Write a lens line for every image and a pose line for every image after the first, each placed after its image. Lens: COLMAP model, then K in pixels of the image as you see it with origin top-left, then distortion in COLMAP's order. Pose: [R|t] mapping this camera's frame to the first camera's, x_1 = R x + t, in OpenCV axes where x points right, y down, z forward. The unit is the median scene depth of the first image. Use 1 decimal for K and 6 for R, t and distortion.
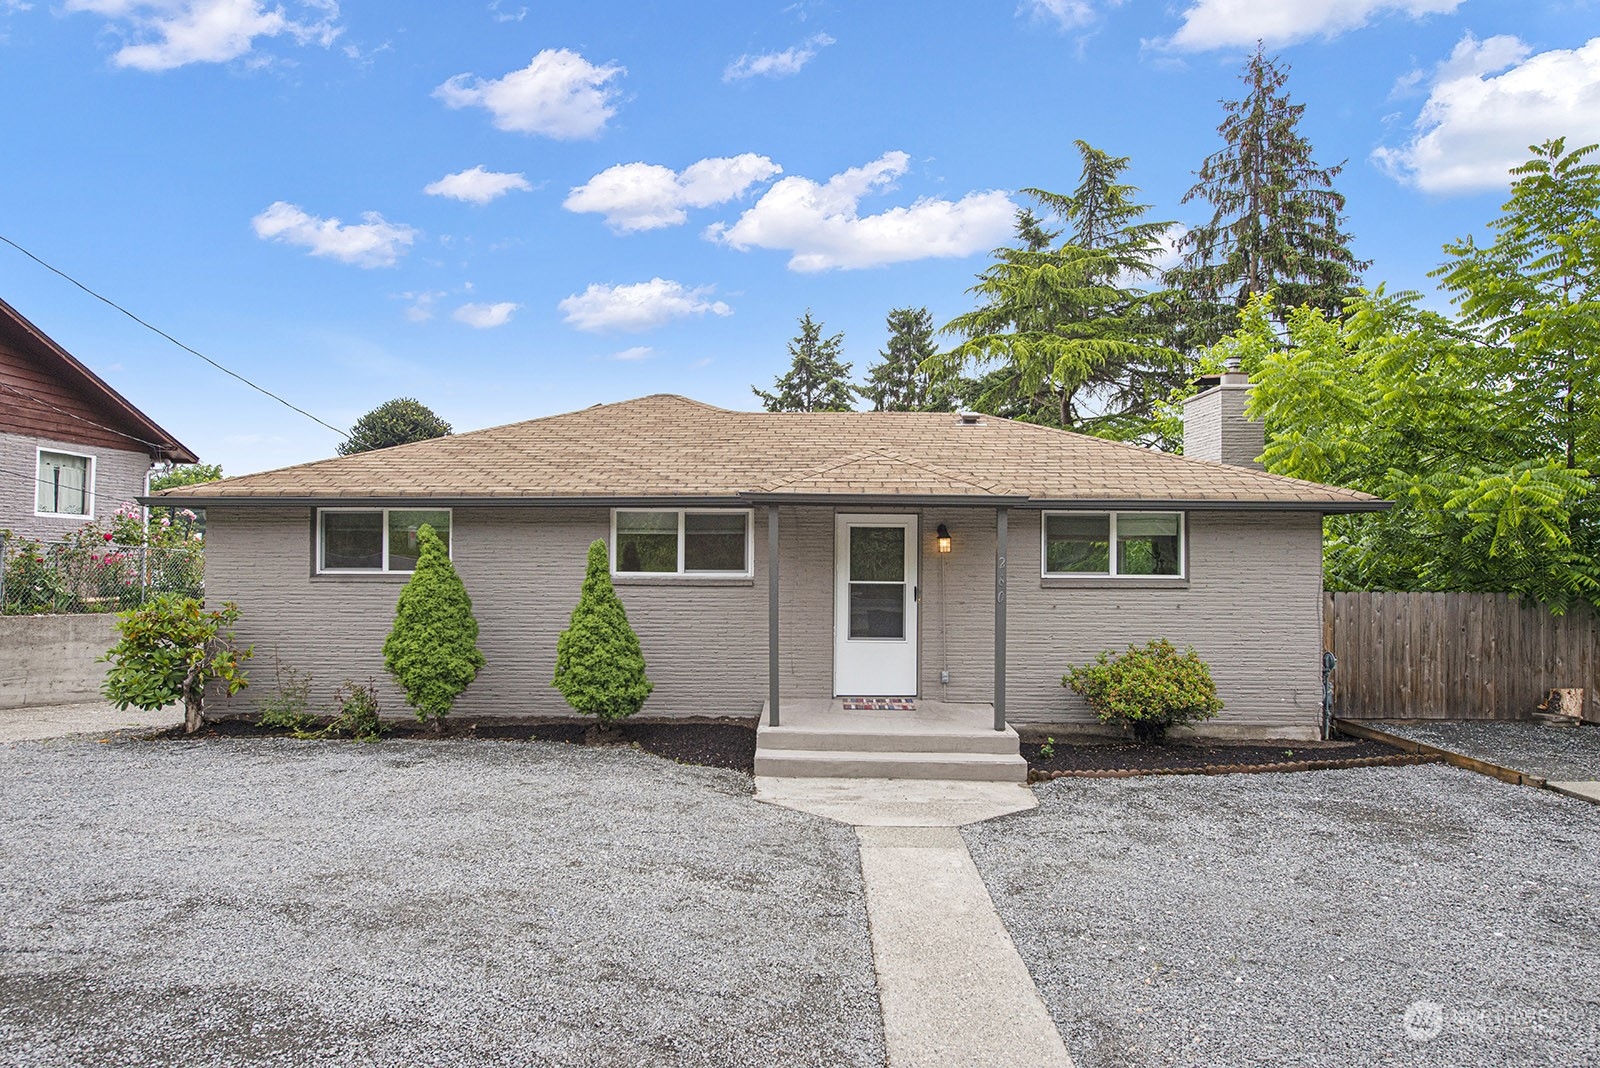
lens RADIAL K [[859.1, 0, 796.1], [0, 859.1, 530.9], [0, 0, 1]] dist [-0.015132, -0.000474]
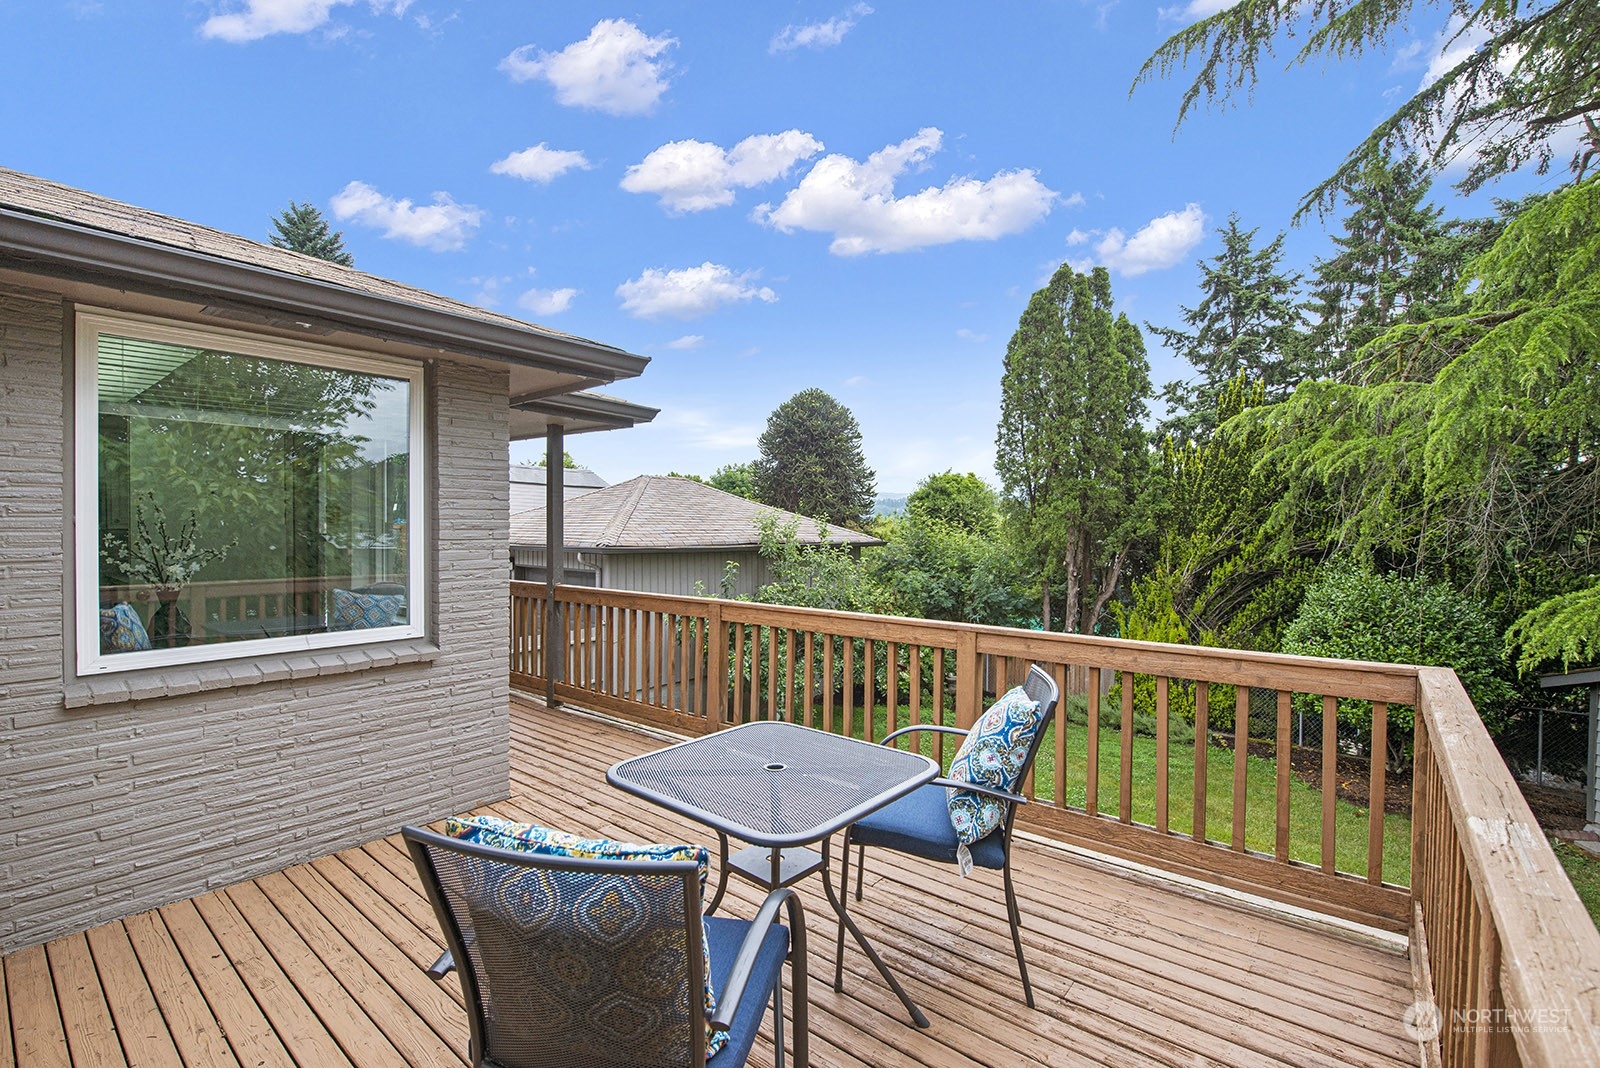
lens RADIAL K [[712.0, 0, 796.5], [0, 712.0, 531.8], [0, 0, 1]] dist [-0.016655, 0.000447]
pose [[0.797557, 0.003363, -0.603235, 0.189166], [0.013133, 0.999651, 0.022936, 0.020494], [0.603101, -0.026215, 0.797234, 0.546000]]
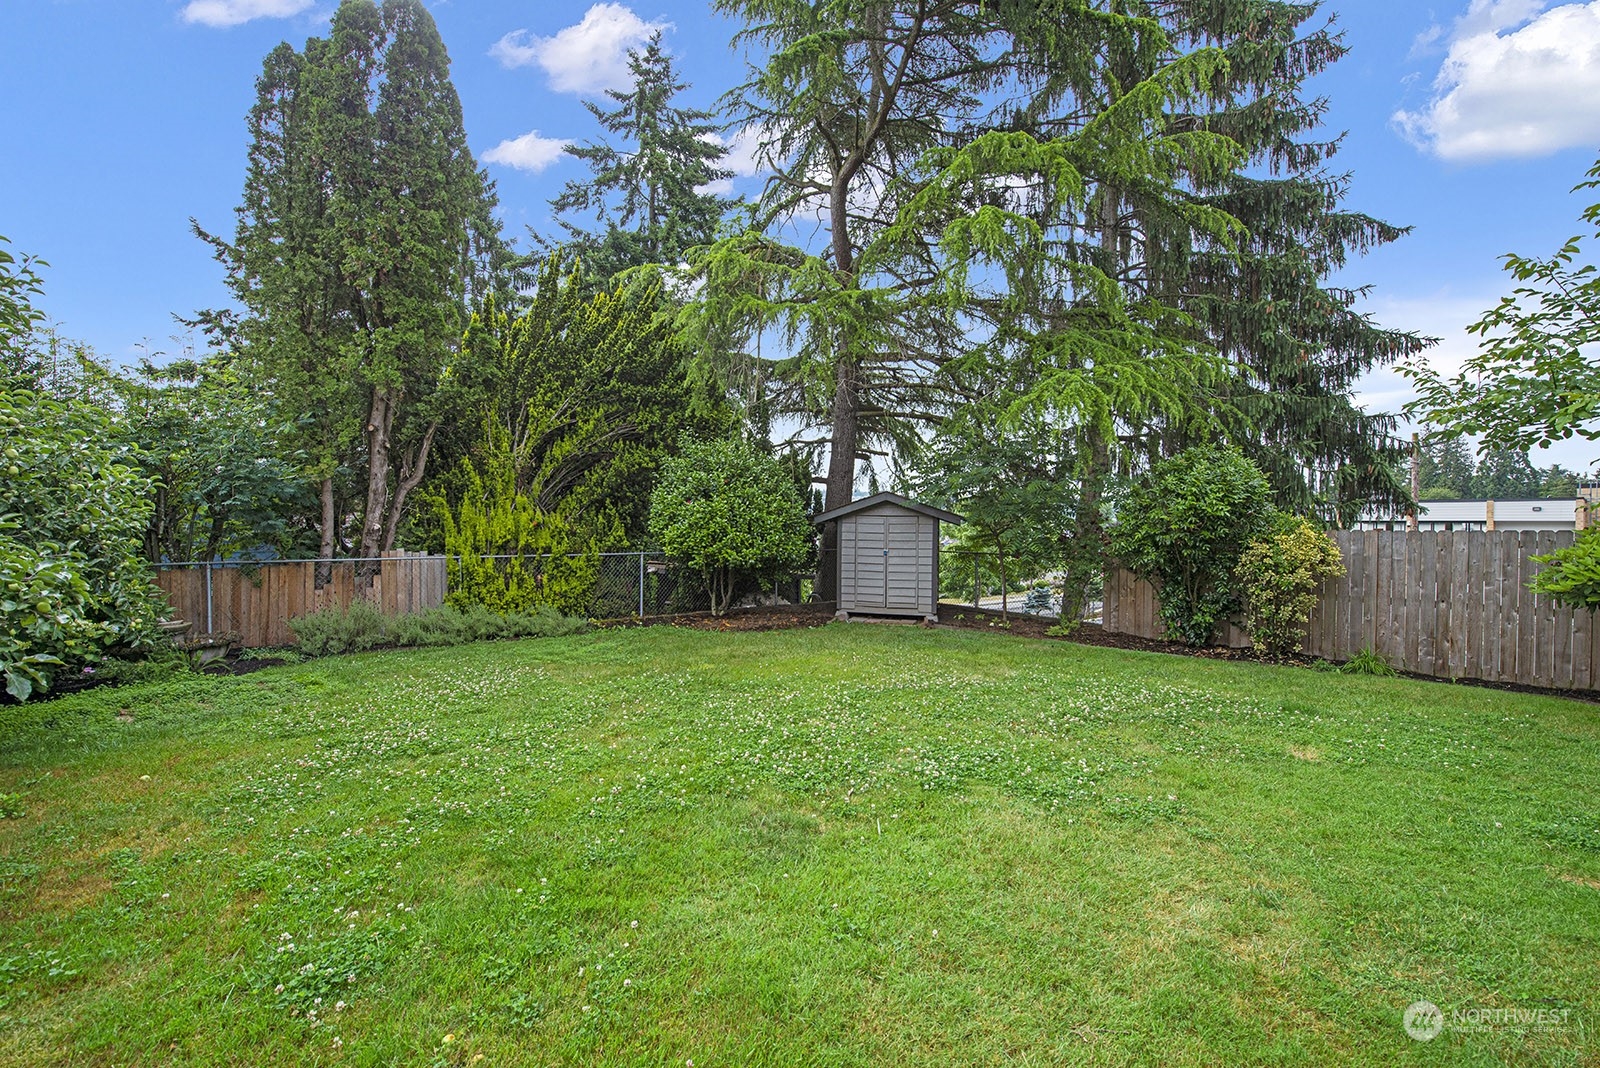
lens RADIAL K [[635.8, 0, 805.9], [0, 635.8, 527.5], [0, 0, 1]] dist [-0.016862, -0.000554]
pose [[0.761324, -0.010346, 0.648289, -0.009630], [-0.008911, 0.999611, 0.026418, 0.098157], [-0.648310, -0.025890, 0.760936, 0.699896]]
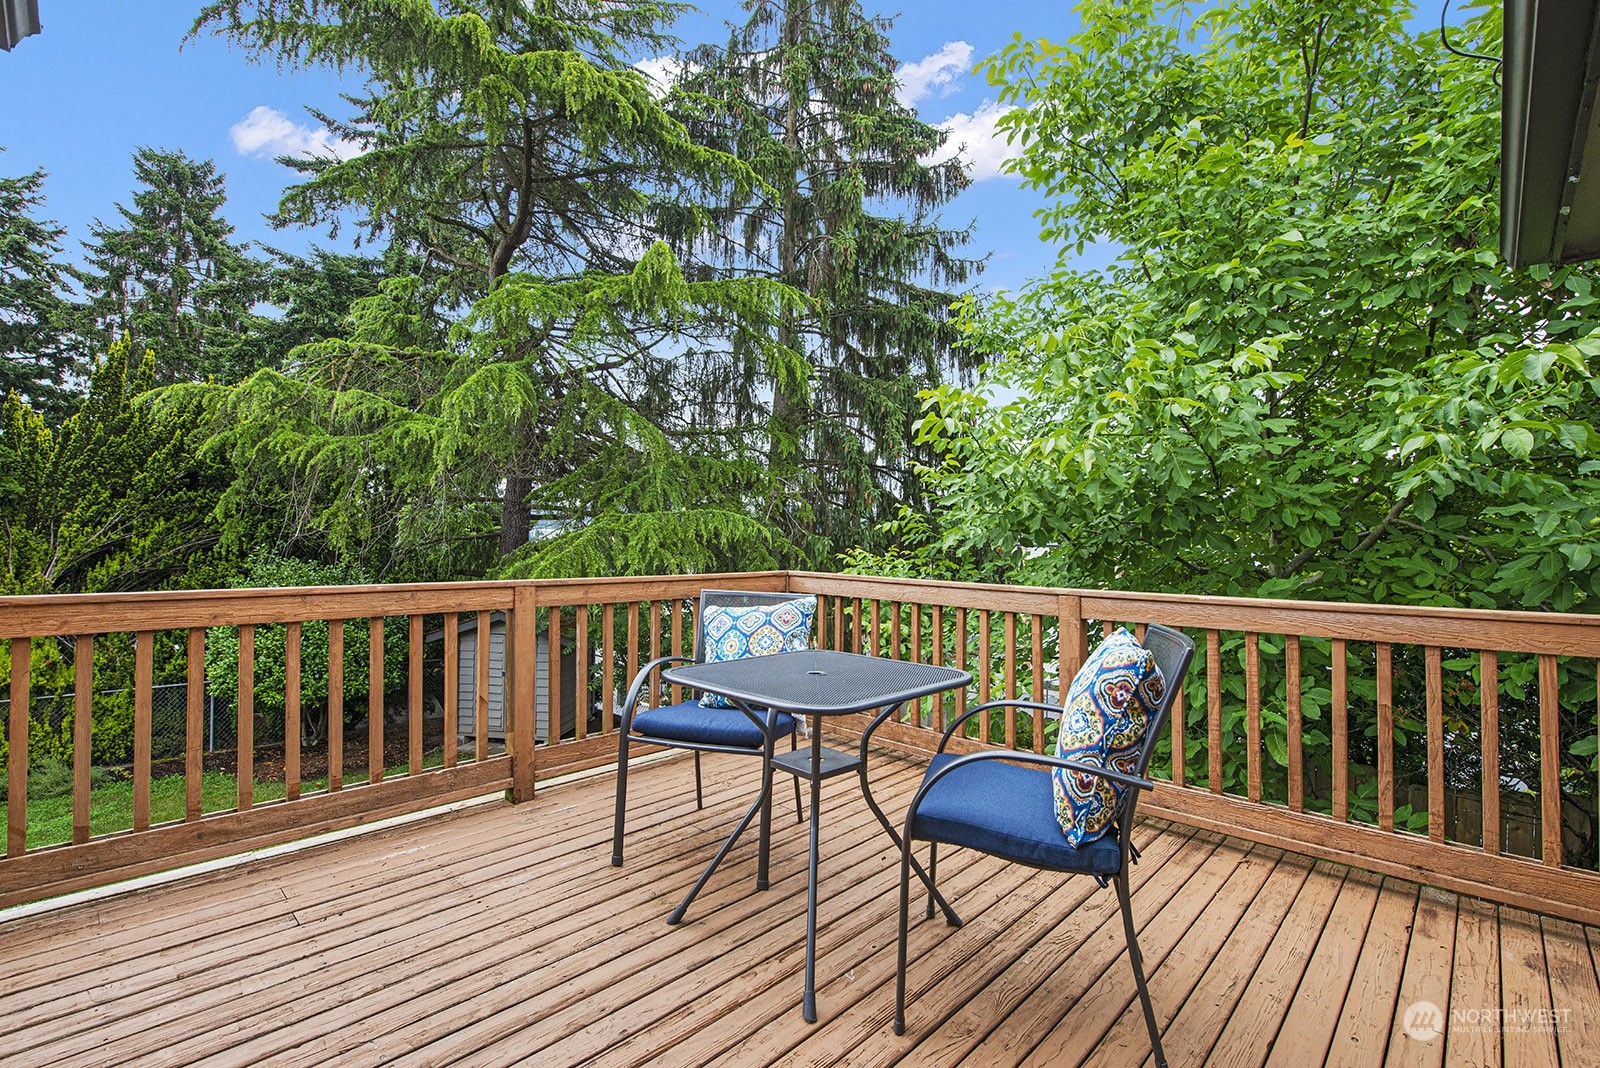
lens RADIAL K [[712.0, 0, 804.3], [0, 712.0, 531.9], [0, 0, 1]] dist [-0.016655, 0.000447]
pose [[0.661122, 0.008915, 0.750225, 0.094894], [-0.021057, 0.999756, 0.006676, 0.029244], [-0.749983, -0.020211, 0.661148, 0.551368]]
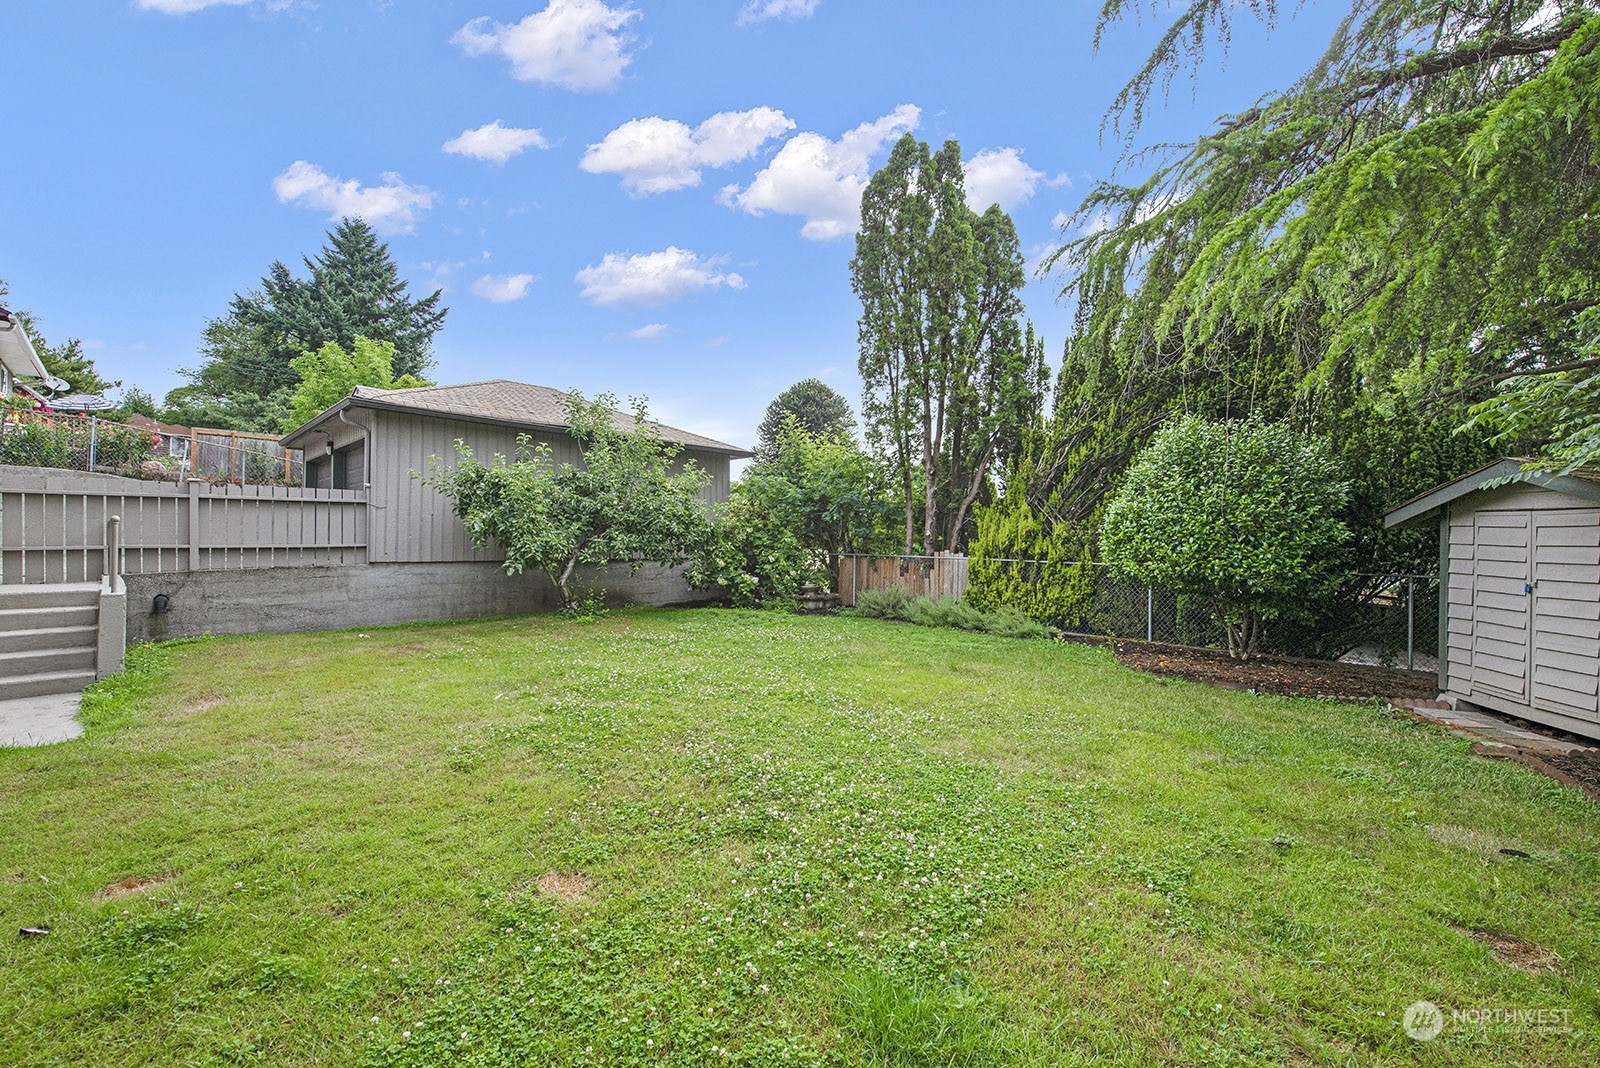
lens RADIAL K [[661.5, 0, 798.0], [0, 661.5, 535.5], [0, 0, 1]] dist [-0.004194, -0.000795]
pose [[0.748944, -0.001718, -0.662631, 0.270203], [0.007905, 0.999949, 0.006342, 0.106282], [0.662586, -0.009988, 0.748919, 0.684775]]
